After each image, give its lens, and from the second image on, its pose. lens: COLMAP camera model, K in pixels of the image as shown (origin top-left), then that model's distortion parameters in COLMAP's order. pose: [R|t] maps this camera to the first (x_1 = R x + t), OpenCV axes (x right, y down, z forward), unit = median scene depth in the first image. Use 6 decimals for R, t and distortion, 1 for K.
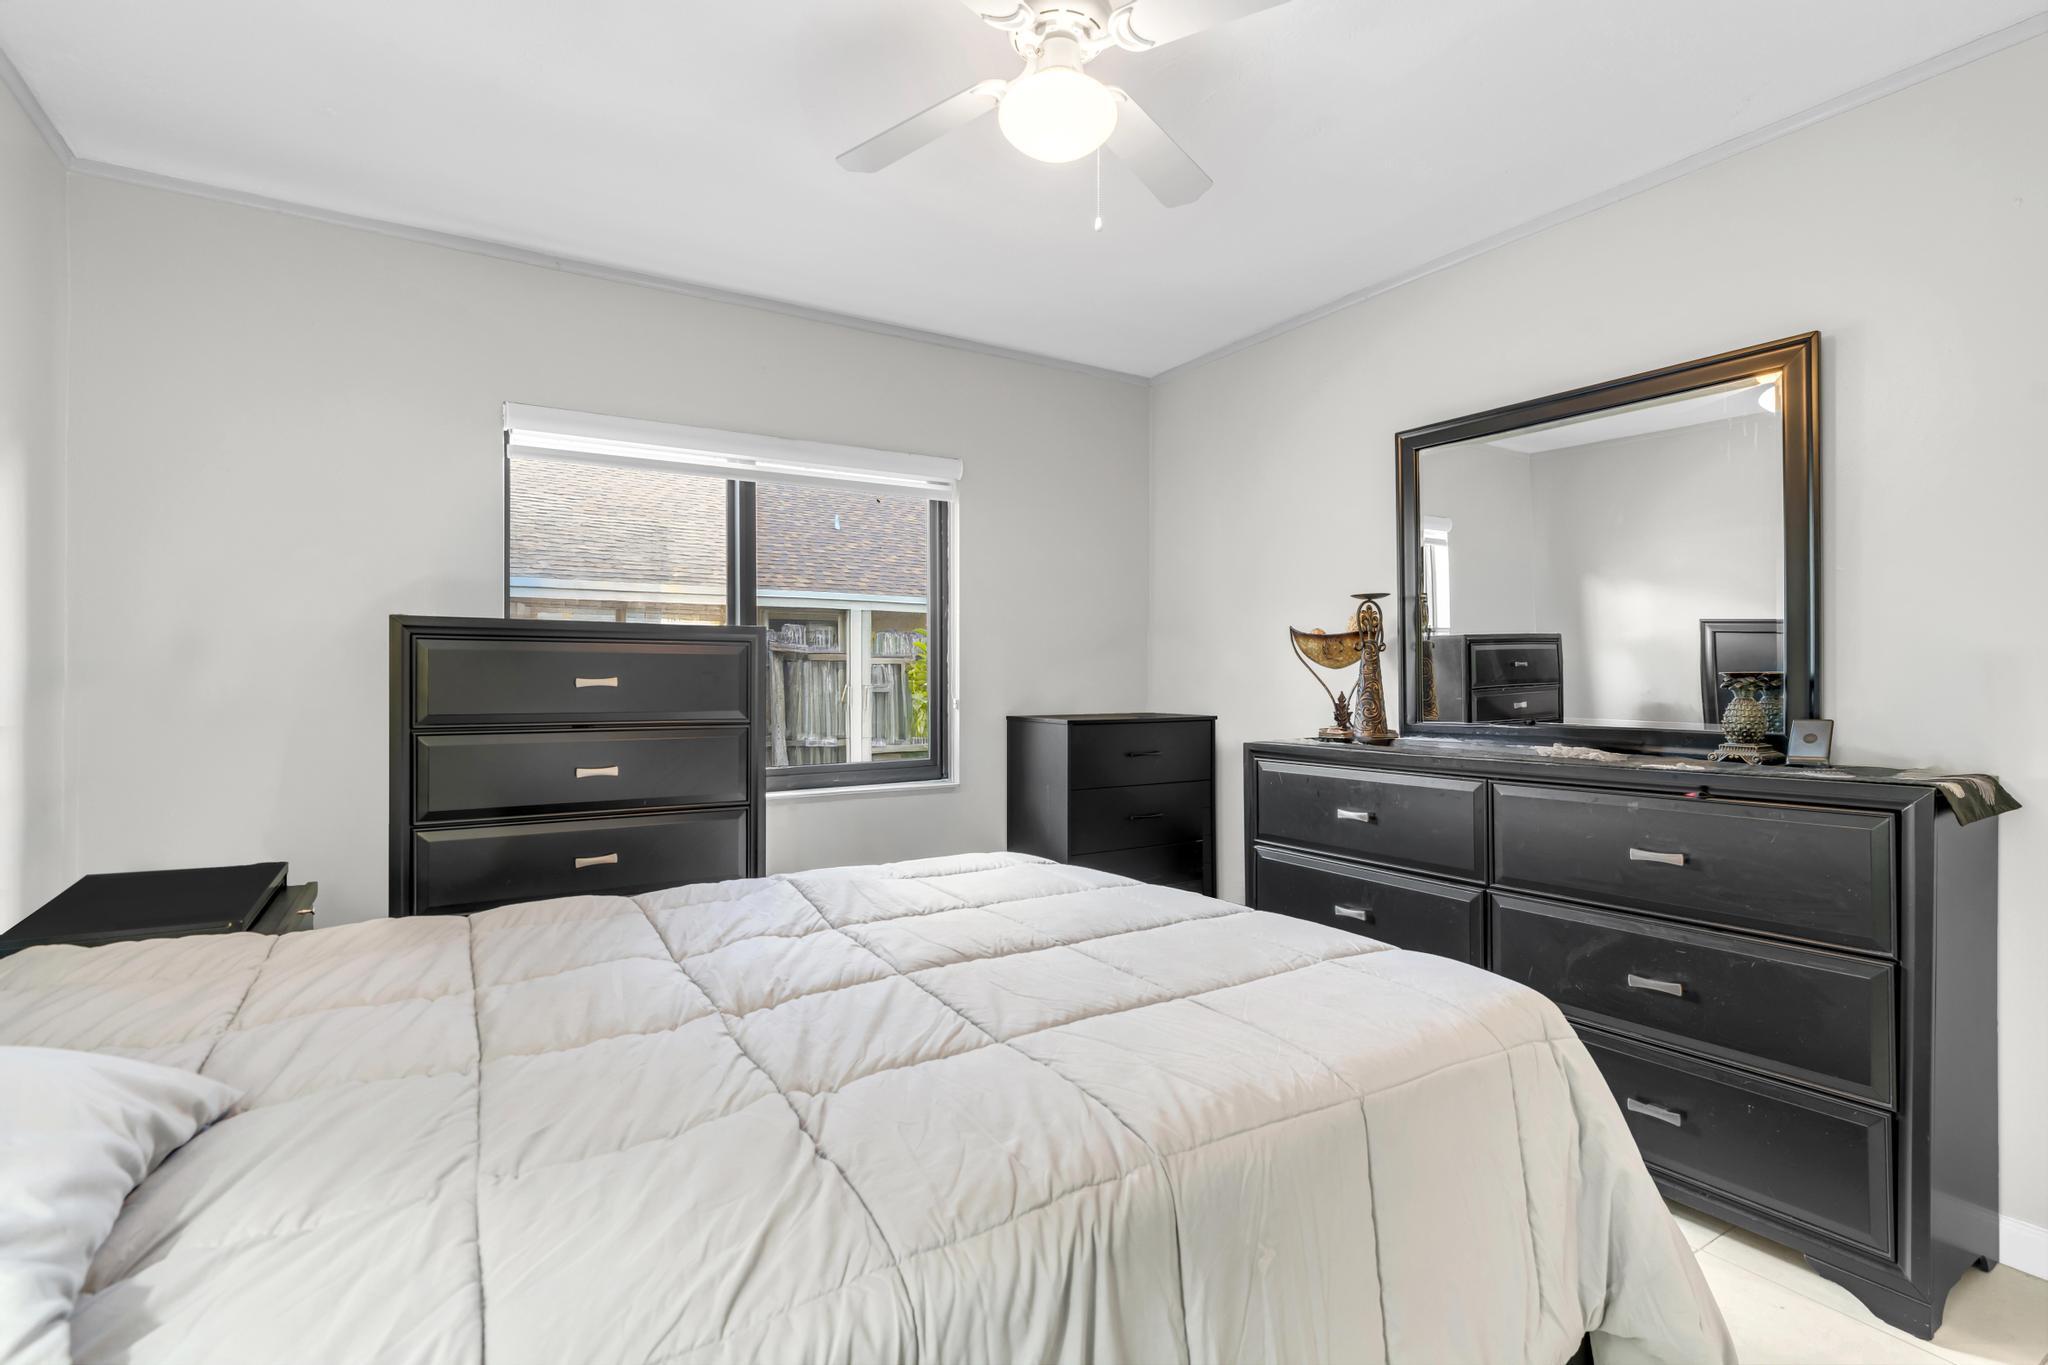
lens RADIAL K [[915.0, 0, 1017.5], [0, 915.0, 676.1], [0, 0, 1]] dist [-0.011302, 0.008783]
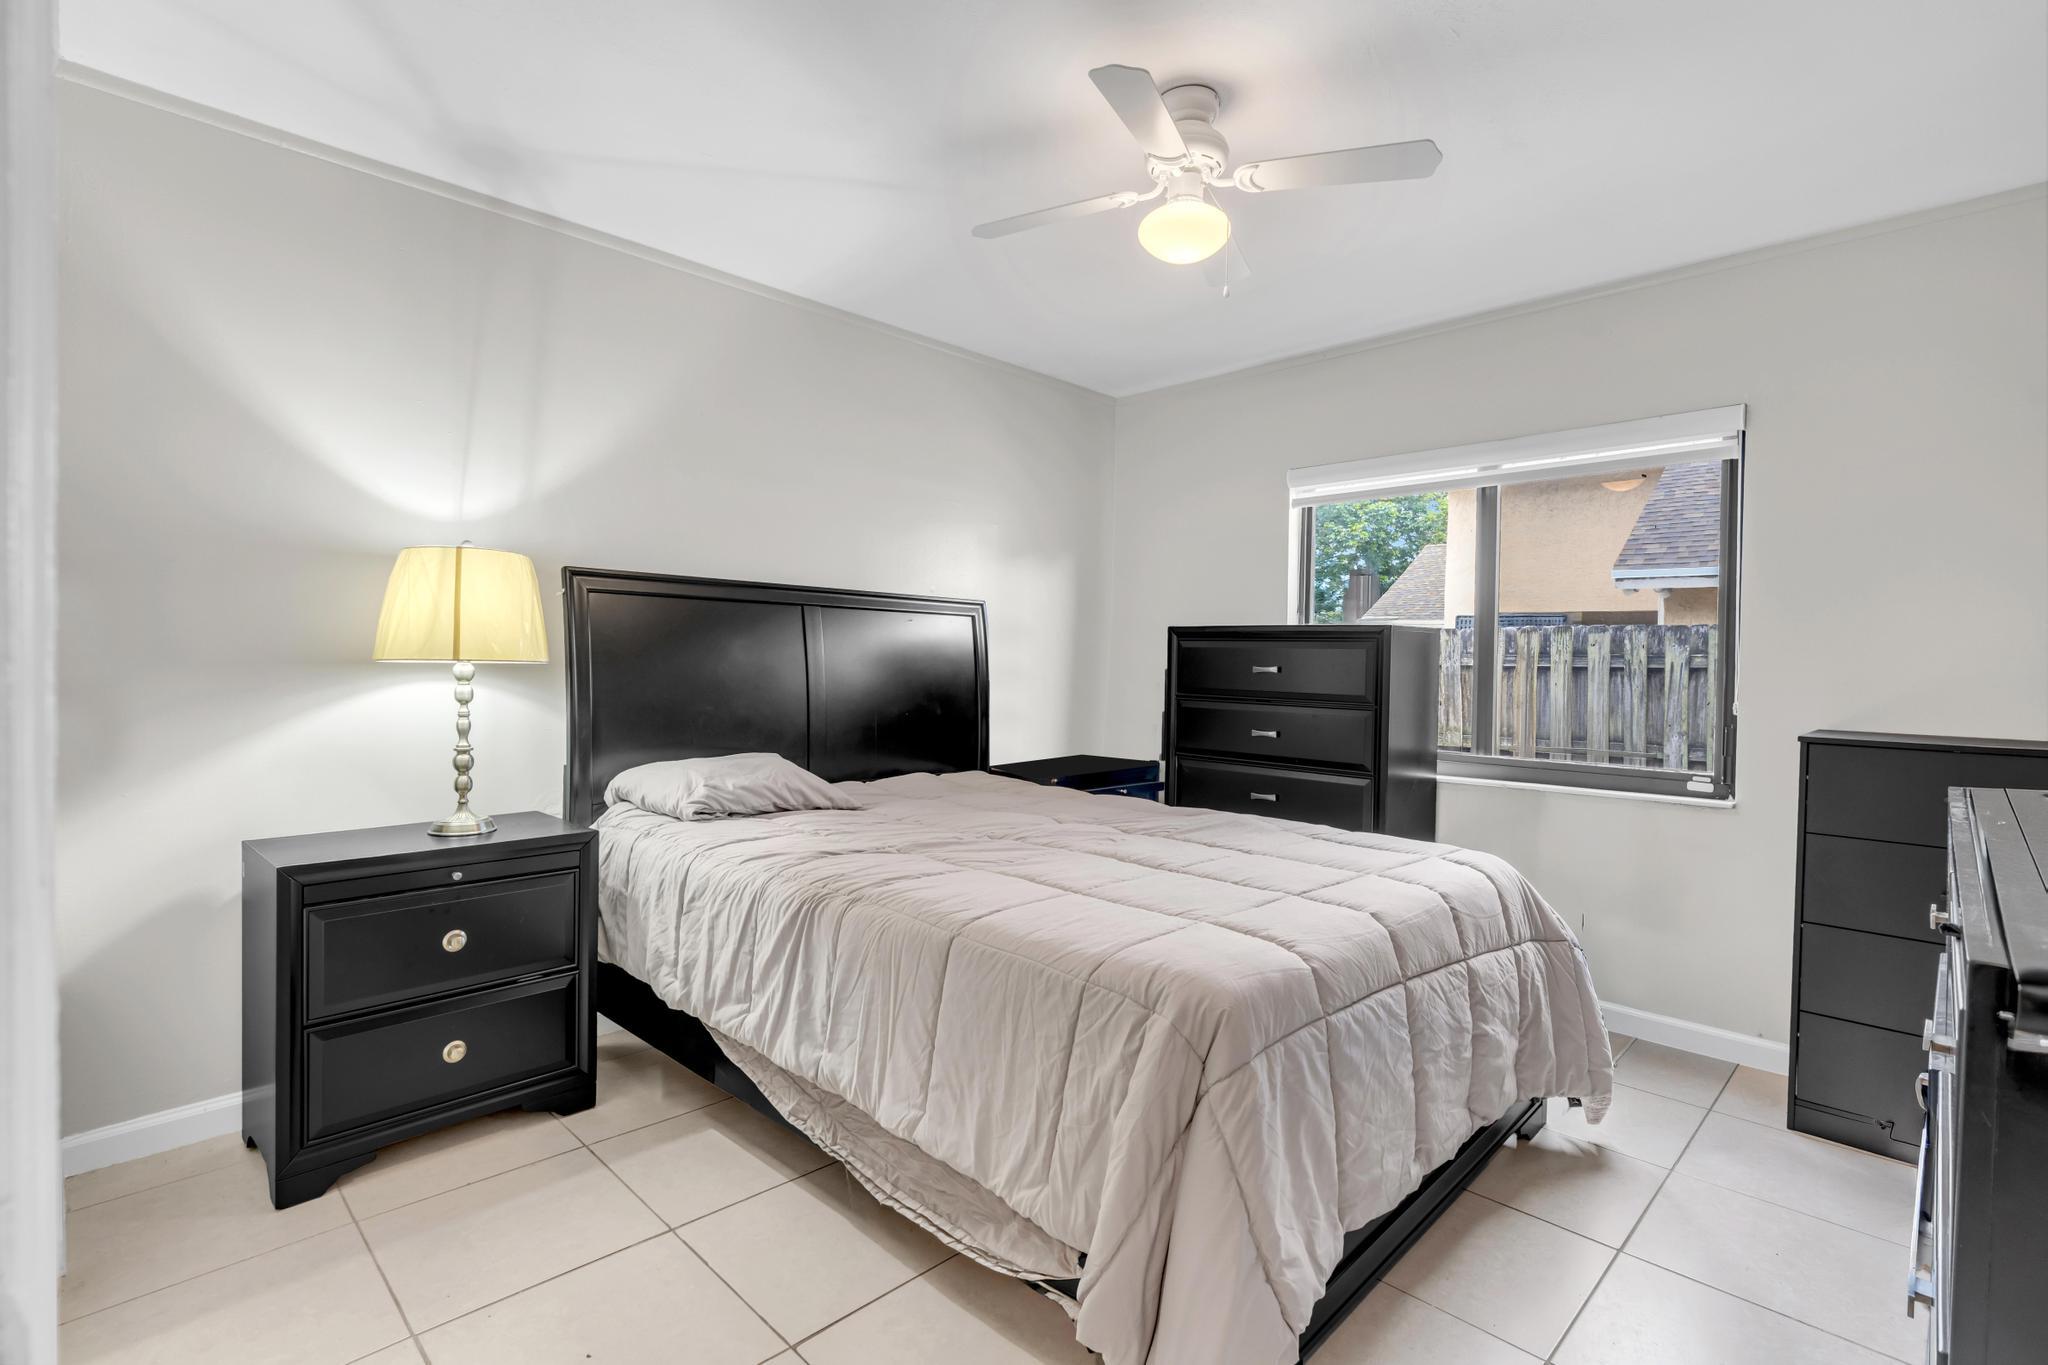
lens RADIAL K [[915.0, 0, 1017.5], [0, 915.0, 676.1], [0, 0, 1]] dist [-0.011302, 0.008783]
pose [[0.235182, 0.013412, -0.971859, 0.804058], [0.003692, 0.999885, 0.014693, -0.005017], [0.971944, -0.007044, 0.235106, 0.302133]]
